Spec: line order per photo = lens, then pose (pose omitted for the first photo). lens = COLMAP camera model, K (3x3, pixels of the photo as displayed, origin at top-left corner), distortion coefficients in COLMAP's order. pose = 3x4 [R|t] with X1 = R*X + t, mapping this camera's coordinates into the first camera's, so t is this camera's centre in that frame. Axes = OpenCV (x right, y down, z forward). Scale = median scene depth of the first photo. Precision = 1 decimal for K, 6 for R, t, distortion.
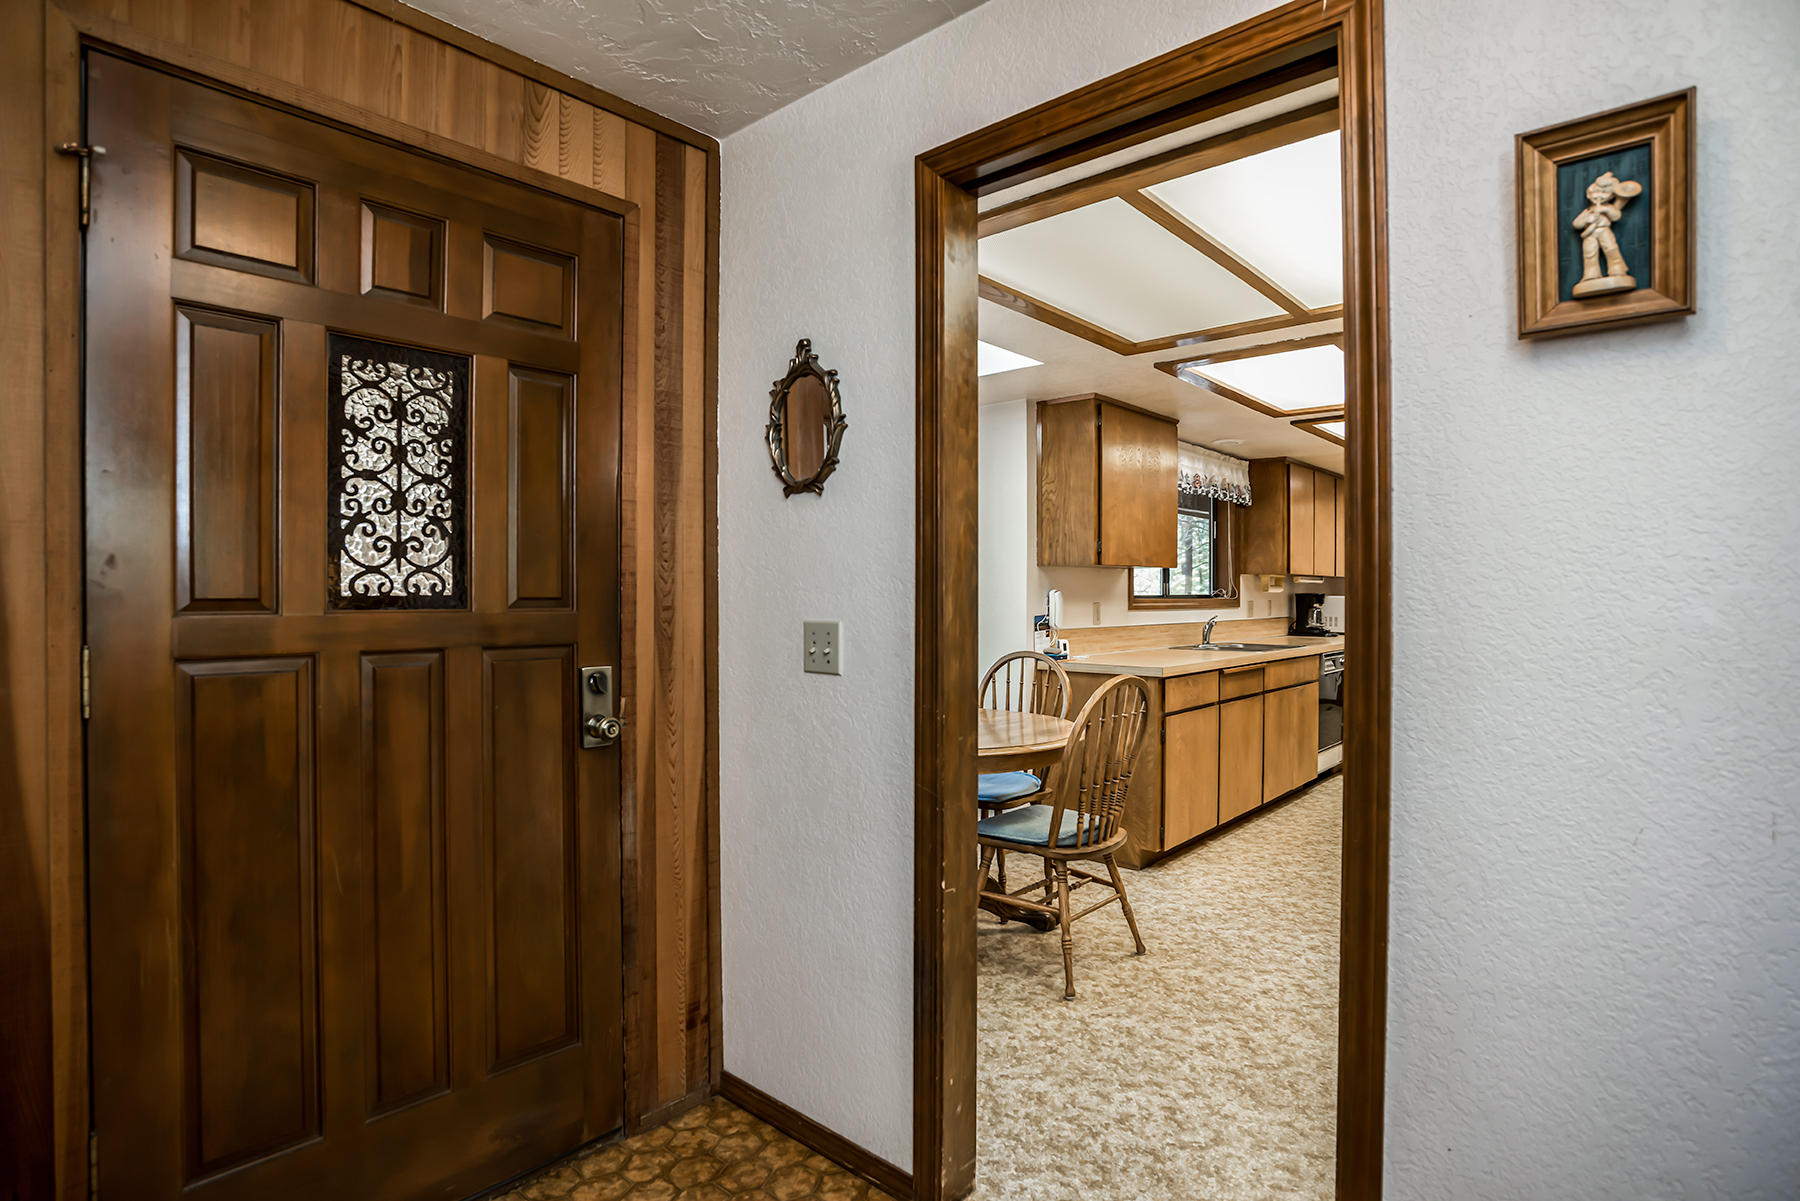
lens RADIAL K [[920.7, 0, 901.9], [0, 920.7, 603.2], [0, 0, 1]] dist [-0.052752, 0.020794]
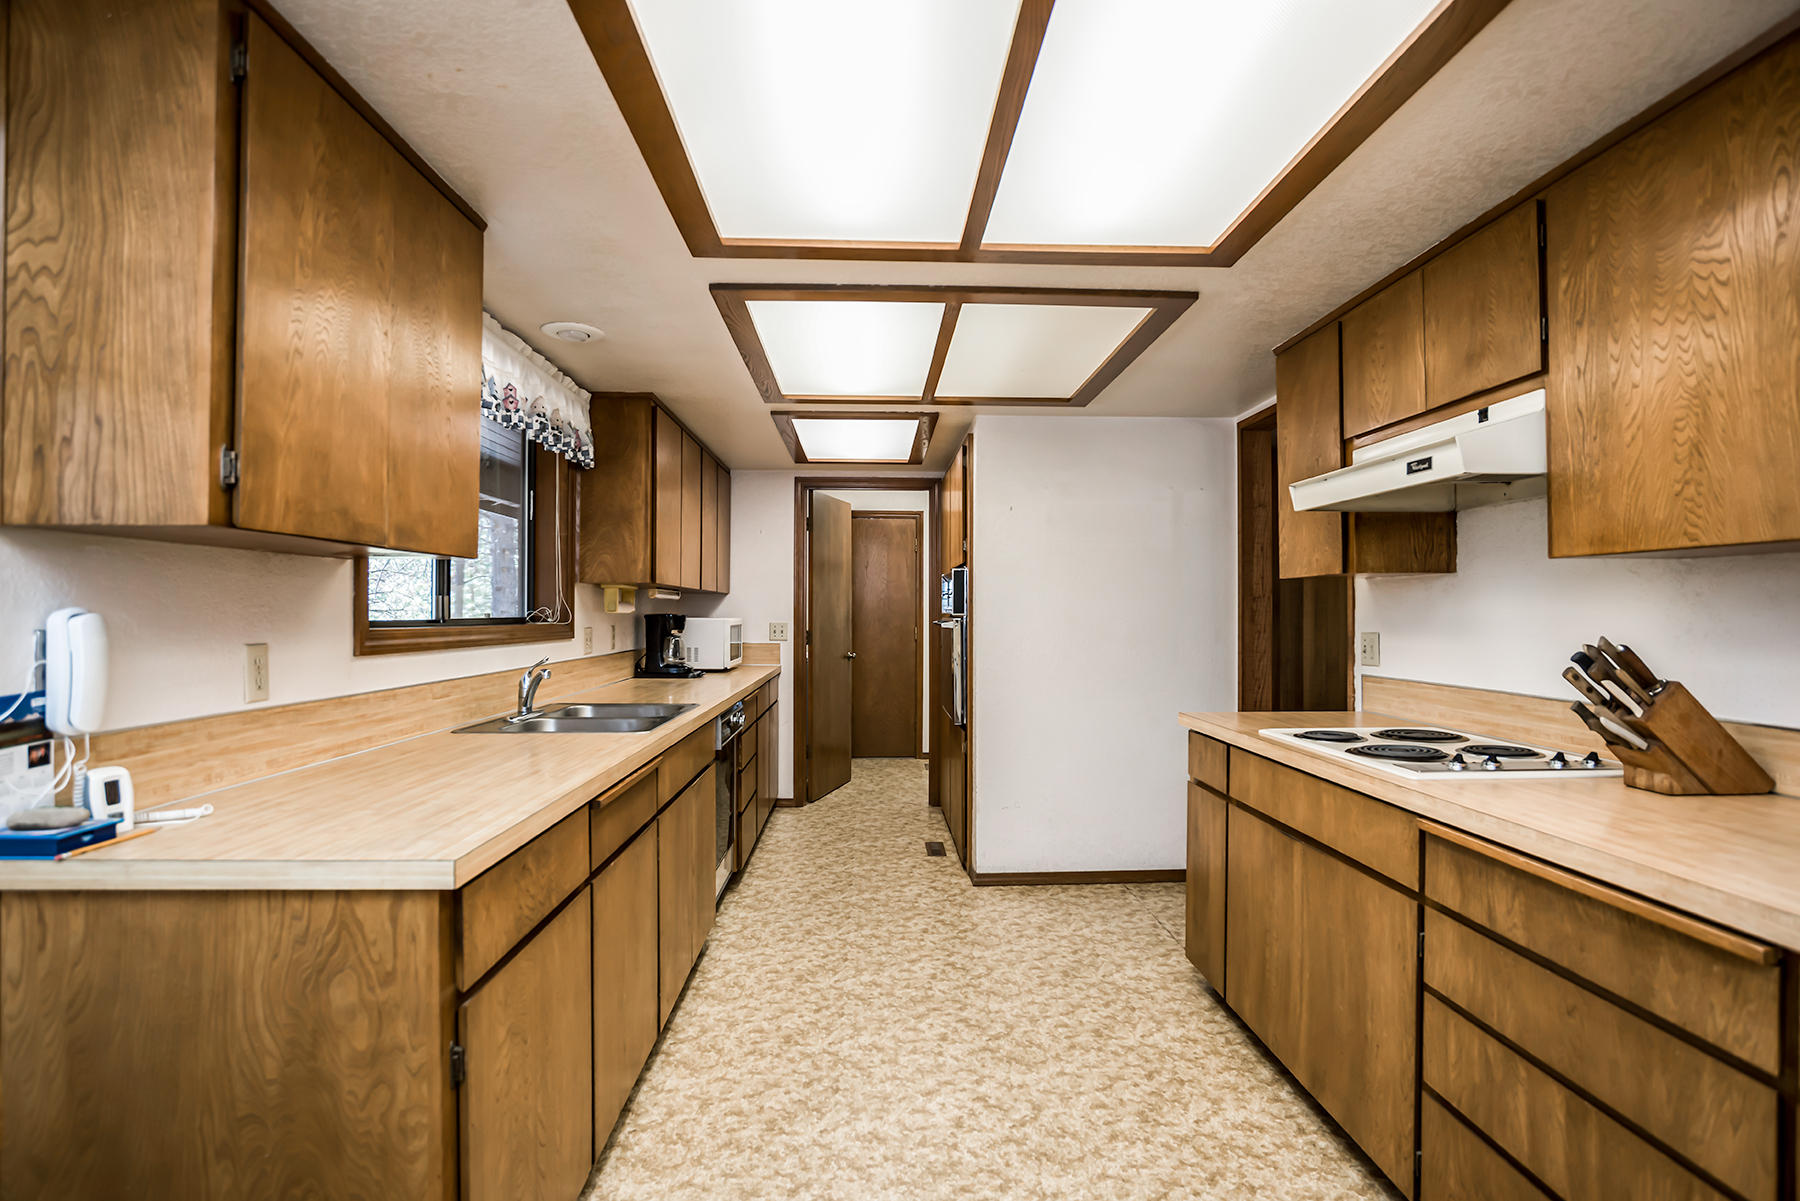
lens RADIAL K [[920.7, 0, 901.9], [0, 920.7, 603.2], [0, 0, 1]] dist [-0.052752, 0.020794]
pose [[0.724632, 0.006633, 0.689104, 0.162069], [0.007399, 0.999821, -0.017404, -0.009181], [-0.689096, 0.017710, 0.724453, 0.597367]]
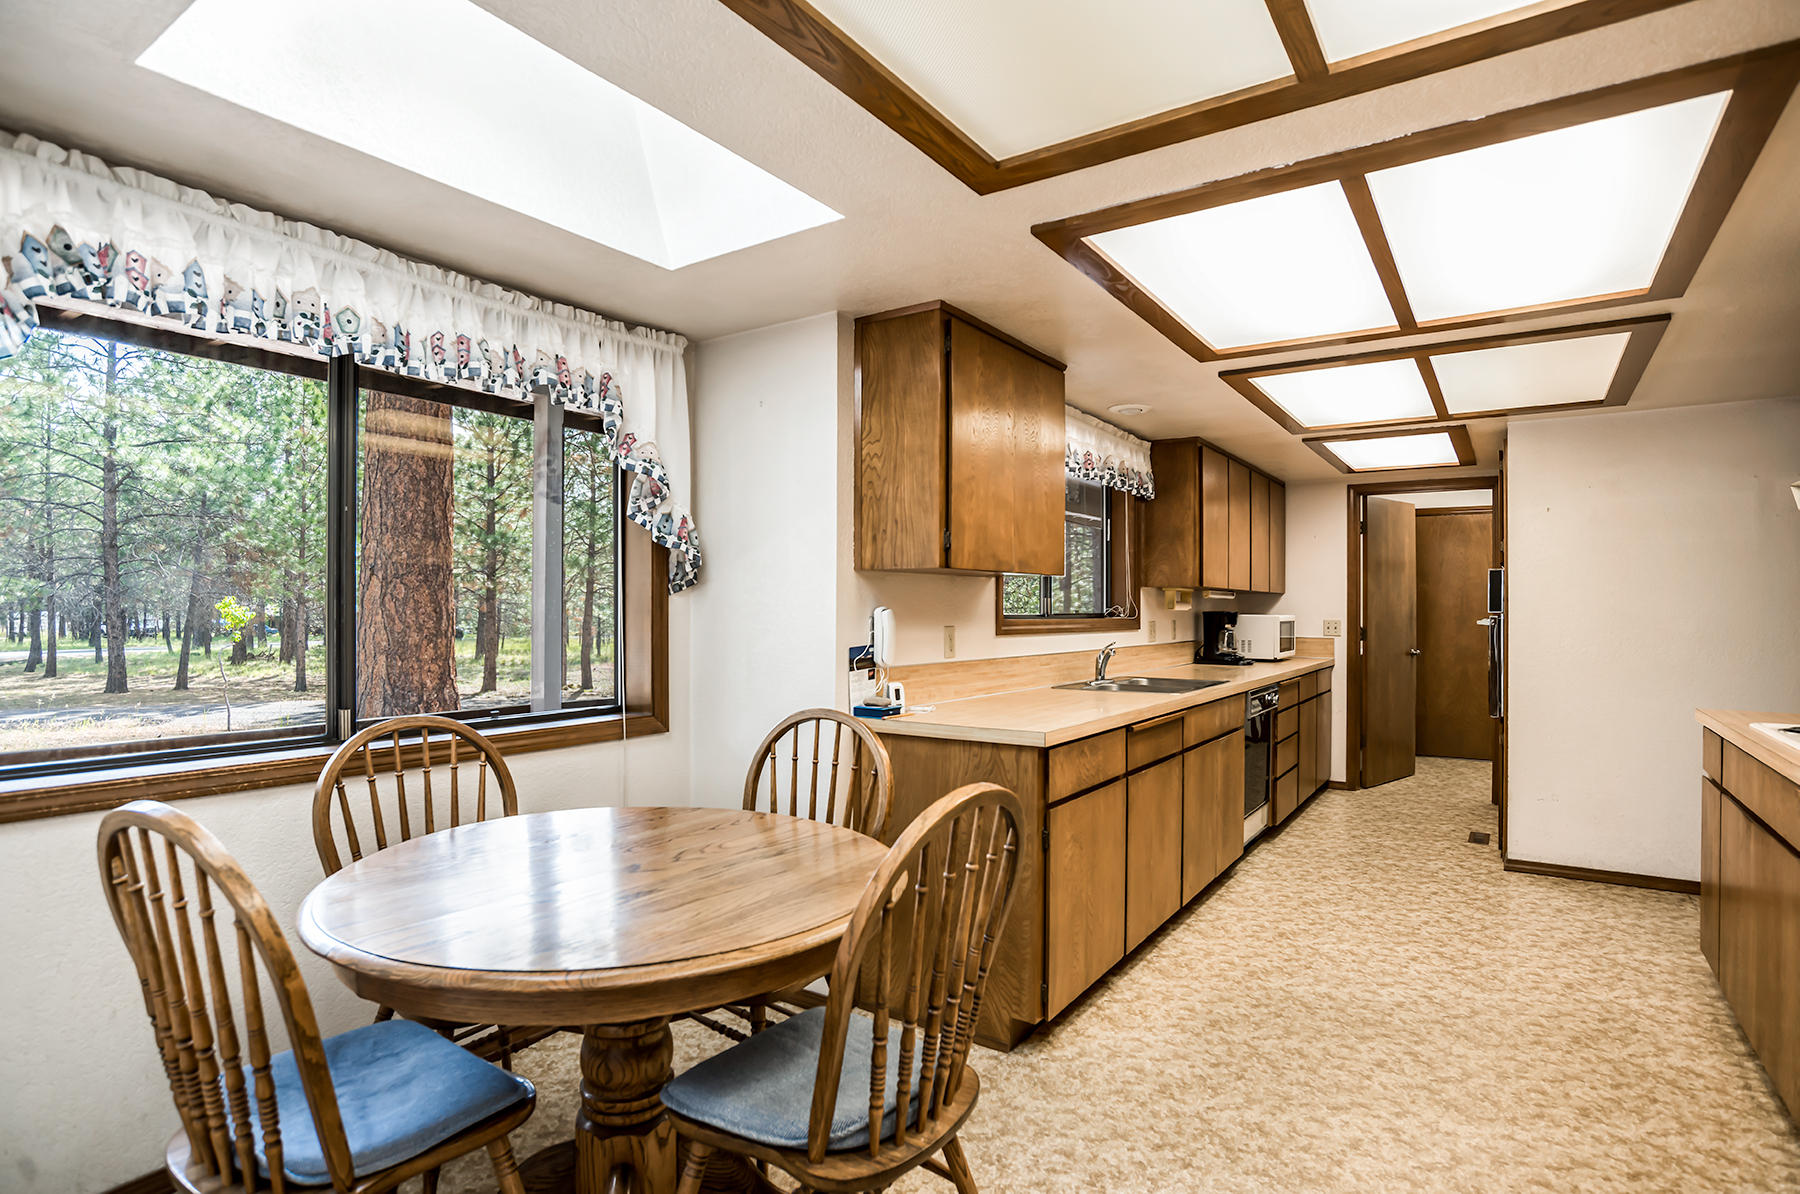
lens RADIAL K [[925.2, 0, 899.5], [0, 925.2, 606.0], [0, 0, 1]] dist [-0.041903, 0.001305]
pose [[0.992204, 0.002206, 0.124604, 0.096320], [-0.000390, 0.999893, -0.014596, -0.005730], [-0.124623, 0.014434, 0.992099, 0.345906]]
